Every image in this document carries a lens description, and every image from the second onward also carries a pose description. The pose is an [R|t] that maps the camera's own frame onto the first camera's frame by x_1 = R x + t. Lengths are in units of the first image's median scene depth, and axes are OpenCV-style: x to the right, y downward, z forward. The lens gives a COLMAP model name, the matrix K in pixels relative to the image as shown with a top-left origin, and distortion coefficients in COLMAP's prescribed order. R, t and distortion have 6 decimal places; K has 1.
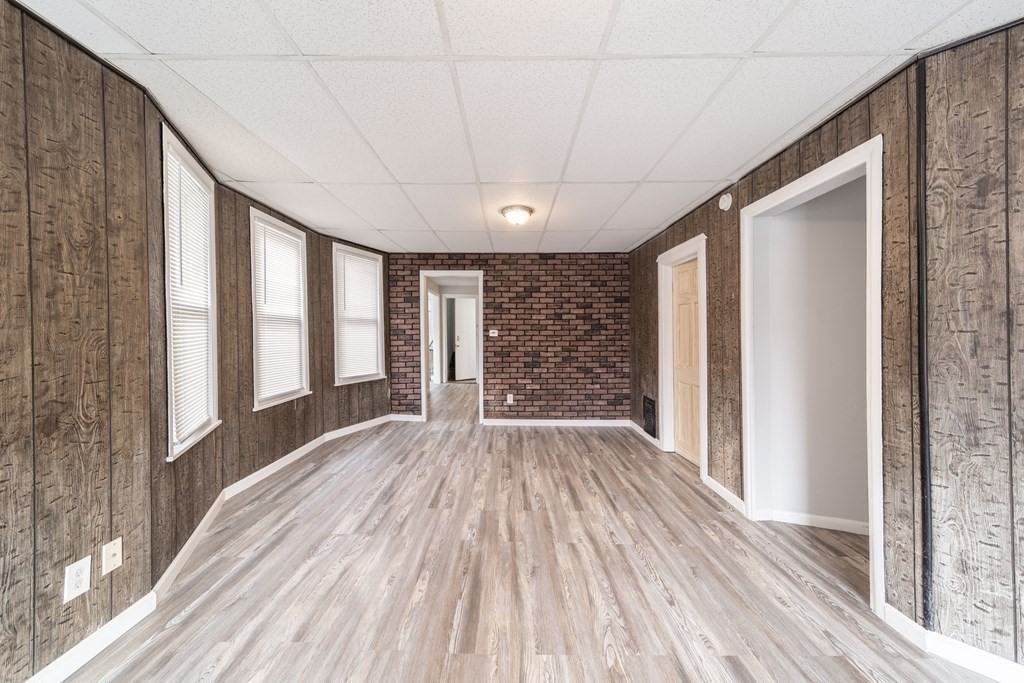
lens RADIAL K [[359.8, 0, 515.3], [0, 359.8, 333.6], [0, 0, 1]] dist [0.000751, 0.000039]
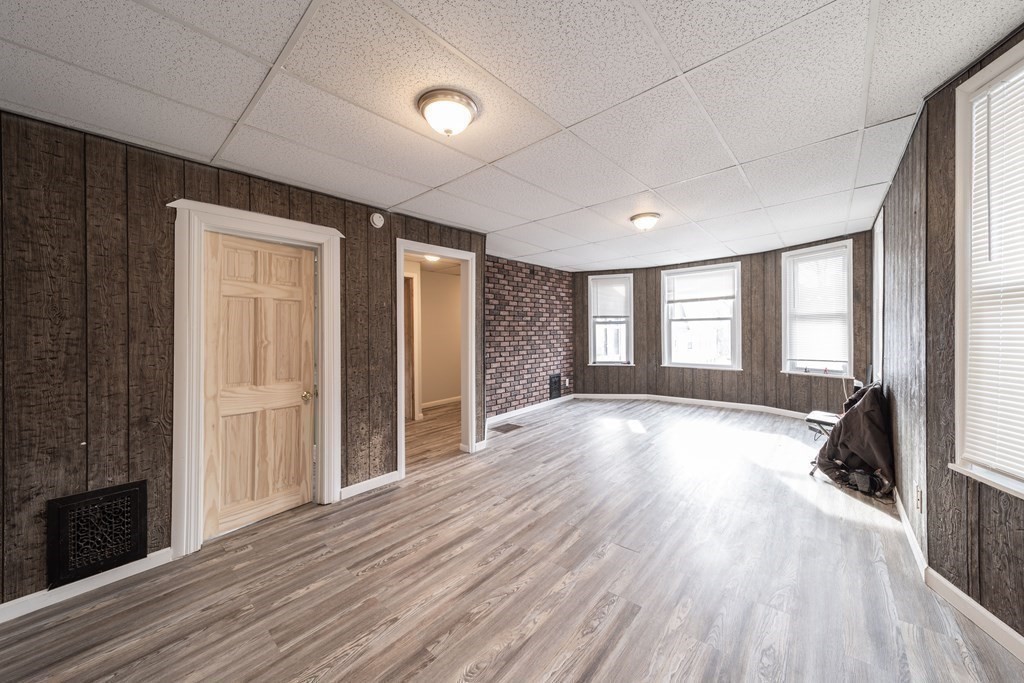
lens RADIAL K [[359.8, 0, 517.3], [0, 359.8, 331.3], [0, 0, 1]] dist [0.000751, 0.000039]
pose [[-0.744141, 0.015888, 0.667834, -0.544654], [0.022192, 0.999753, 0.000943, -0.008877], [-0.667654, 0.015523, -0.744310, 1.715670]]
